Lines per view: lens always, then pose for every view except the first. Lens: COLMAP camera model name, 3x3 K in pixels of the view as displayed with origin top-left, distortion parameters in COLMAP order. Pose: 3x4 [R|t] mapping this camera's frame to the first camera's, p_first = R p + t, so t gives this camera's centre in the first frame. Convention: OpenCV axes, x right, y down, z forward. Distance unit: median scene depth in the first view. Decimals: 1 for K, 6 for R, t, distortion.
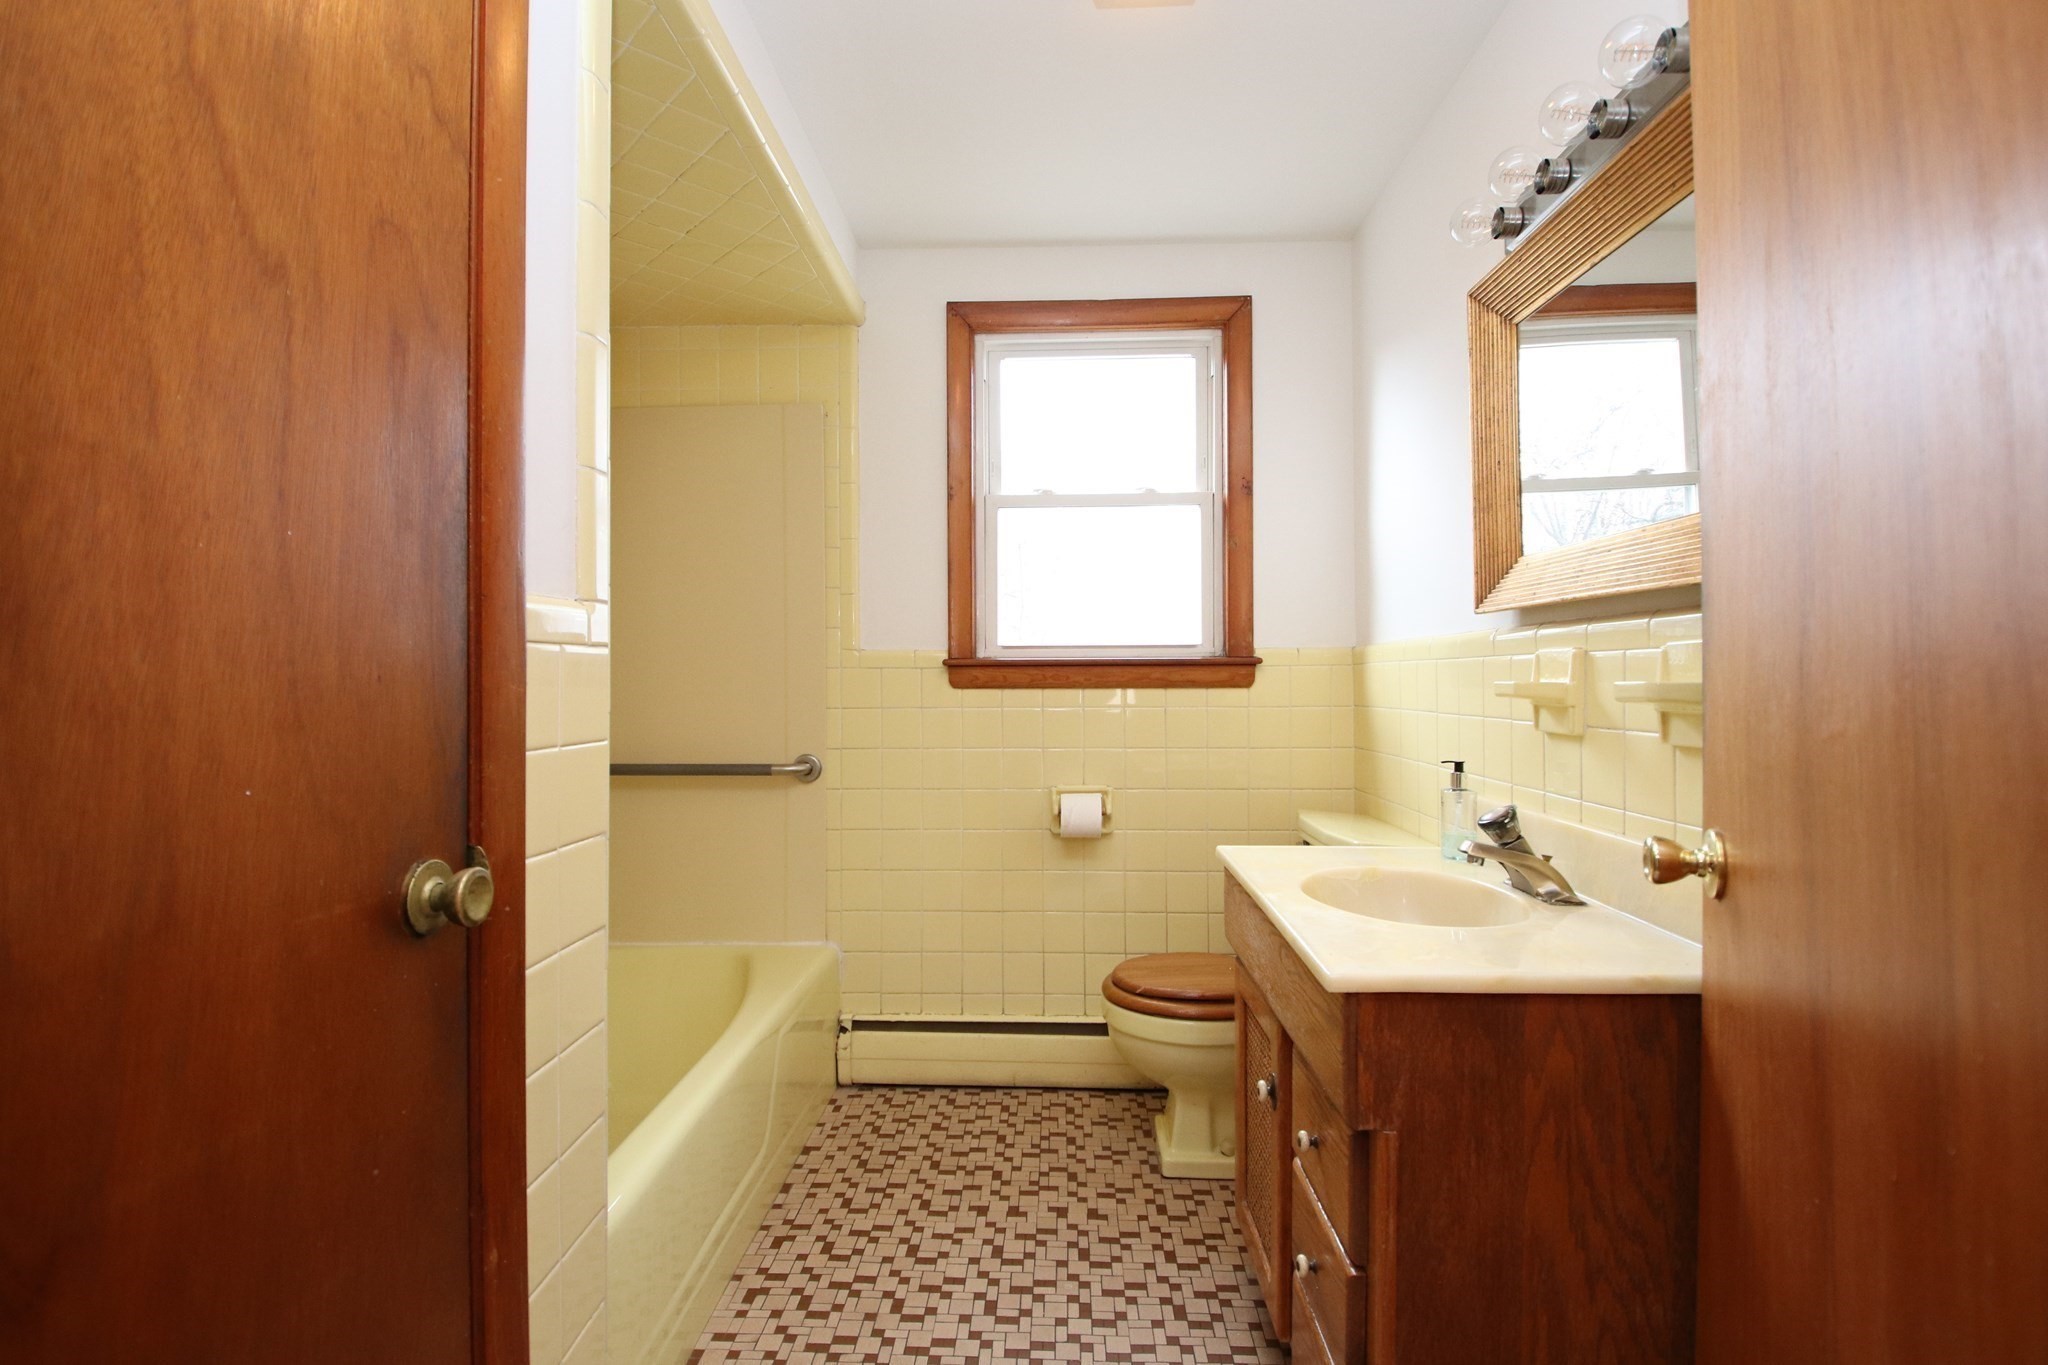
lens RADIAL K [[997.0, 0, 1019.0], [0, 997.0, 673.5], [0, 0, 1]] dist [0.024485, -0.048306]
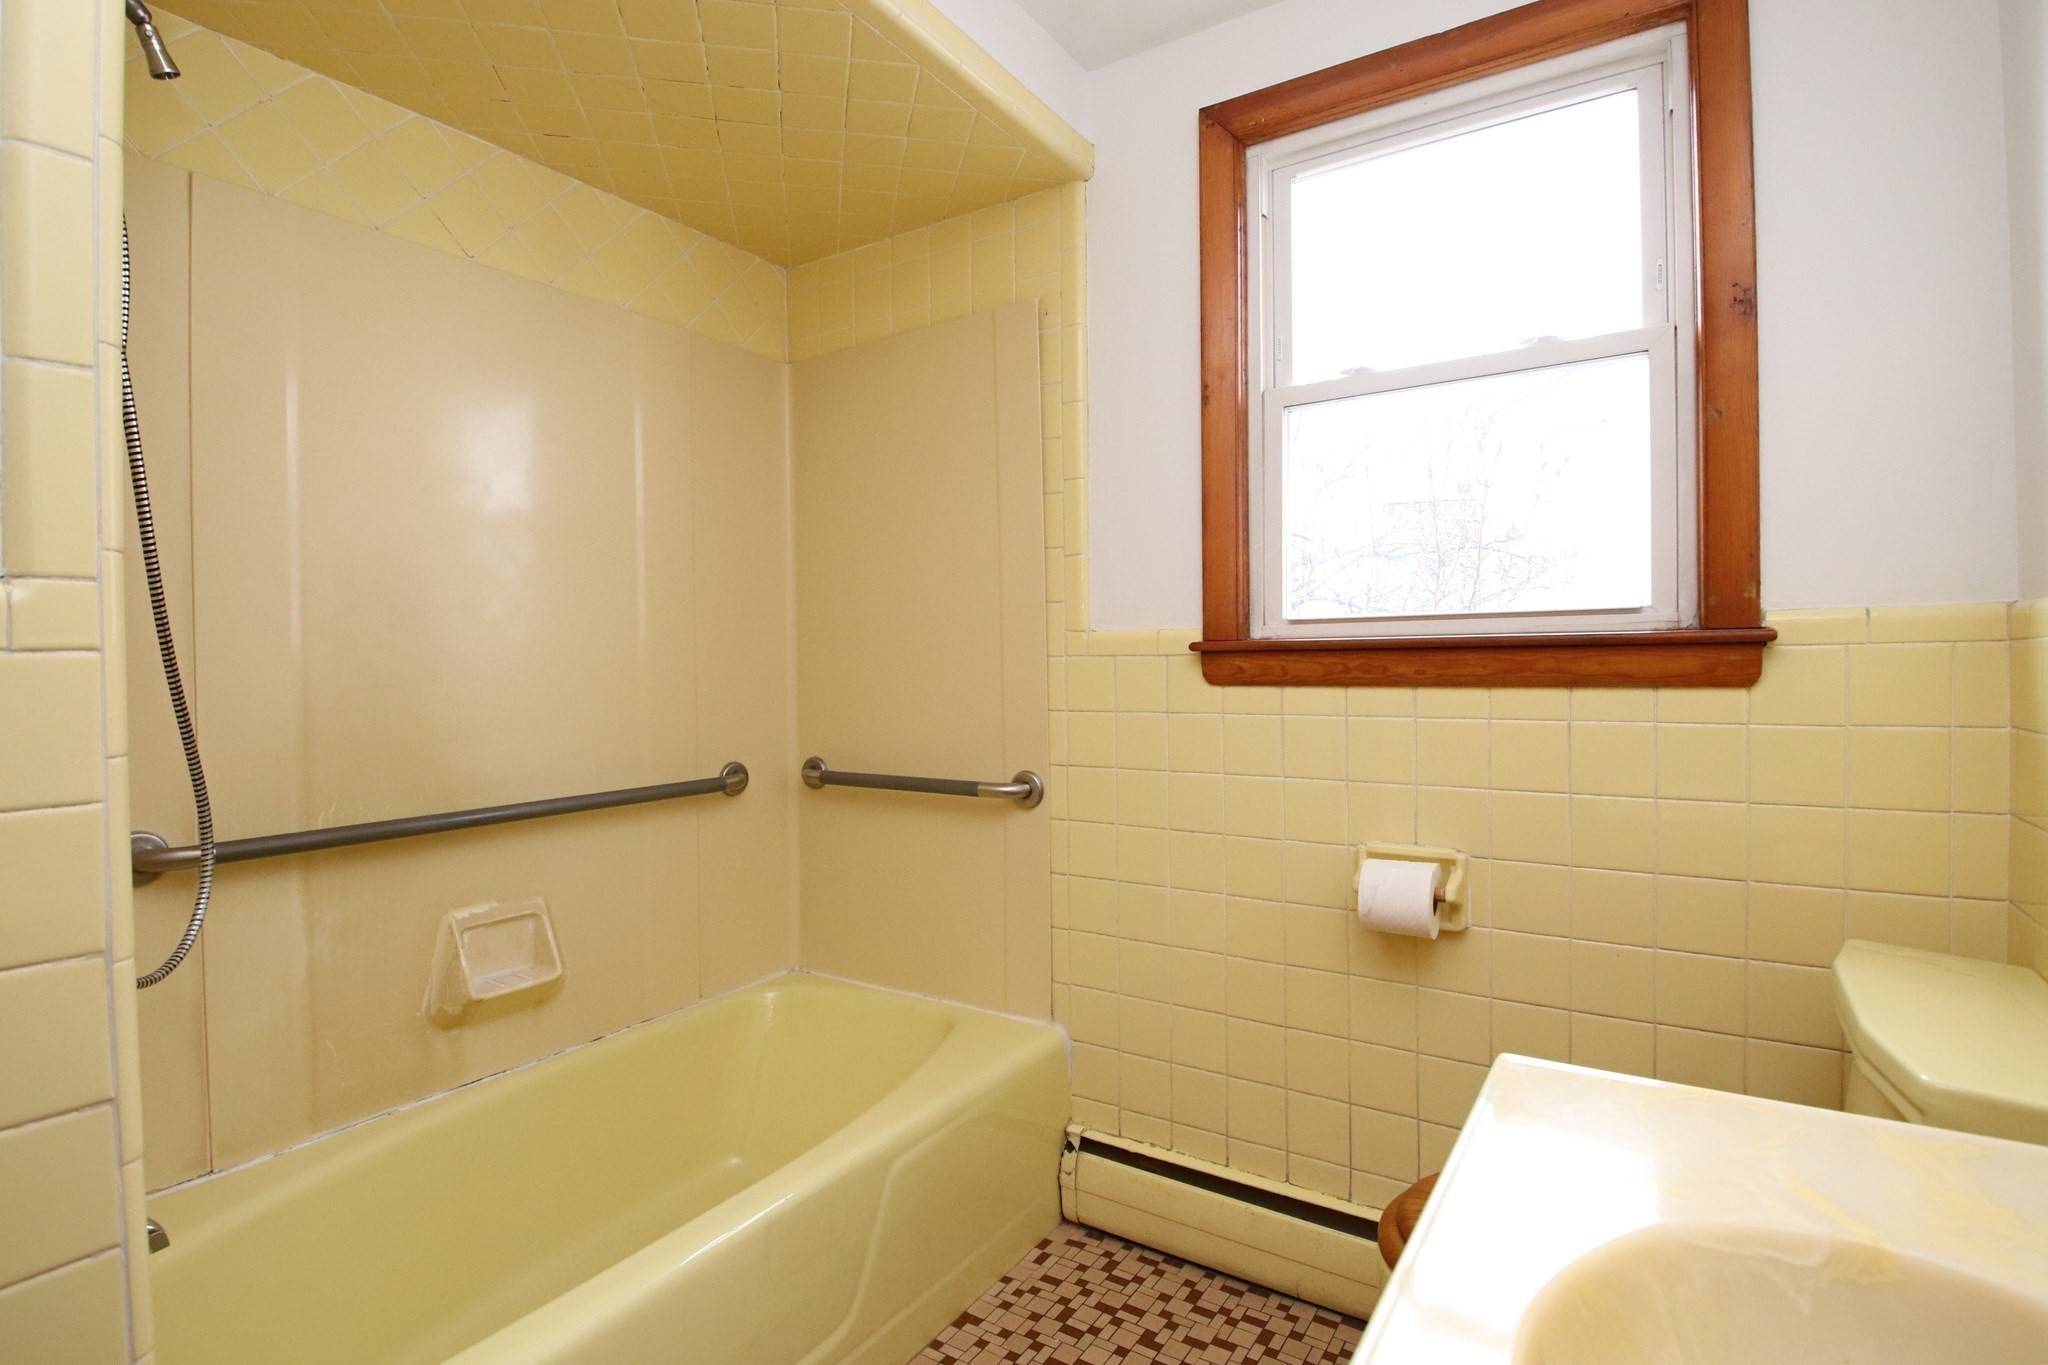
lens RADIAL K [[997.0, 0, 1019.0], [0, 997.0, 673.5], [0, 0, 1]] dist [0.024485, -0.048306]
pose [[0.851538, 0.001220, -0.524291, 0.178225], [0.013122, 0.999634, 0.023639, -0.010692], [0.524128, -0.027010, 0.851211, 0.359185]]
